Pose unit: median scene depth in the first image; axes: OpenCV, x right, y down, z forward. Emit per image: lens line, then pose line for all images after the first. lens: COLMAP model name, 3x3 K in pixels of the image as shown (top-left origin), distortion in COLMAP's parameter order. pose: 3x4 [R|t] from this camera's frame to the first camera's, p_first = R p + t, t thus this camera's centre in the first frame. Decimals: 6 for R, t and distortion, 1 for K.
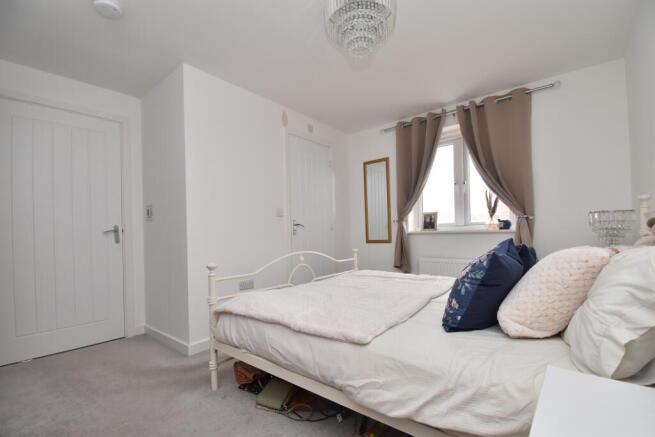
lens RADIAL K [[295.4, 0, 331.3], [0, 295.4, 232.4], [0, 0, 1]] dist [0.000568, -0.020125]
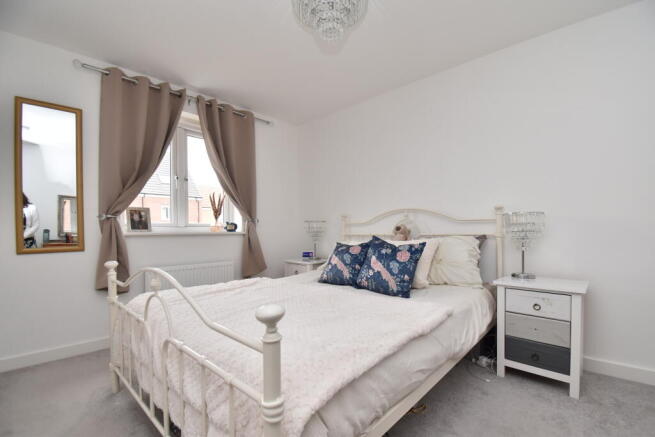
lens RADIAL K [[295.4, 0, 331.3], [0, 295.4, 232.4], [0, 0, 1]] dist [0.000568, -0.020125]
pose [[0.028397, 0.018602, 0.999424, -0.458259], [0.010326, 0.999768, -0.018902, 0.016493], [-0.999543, 0.010857, 0.028199, 0.561005]]
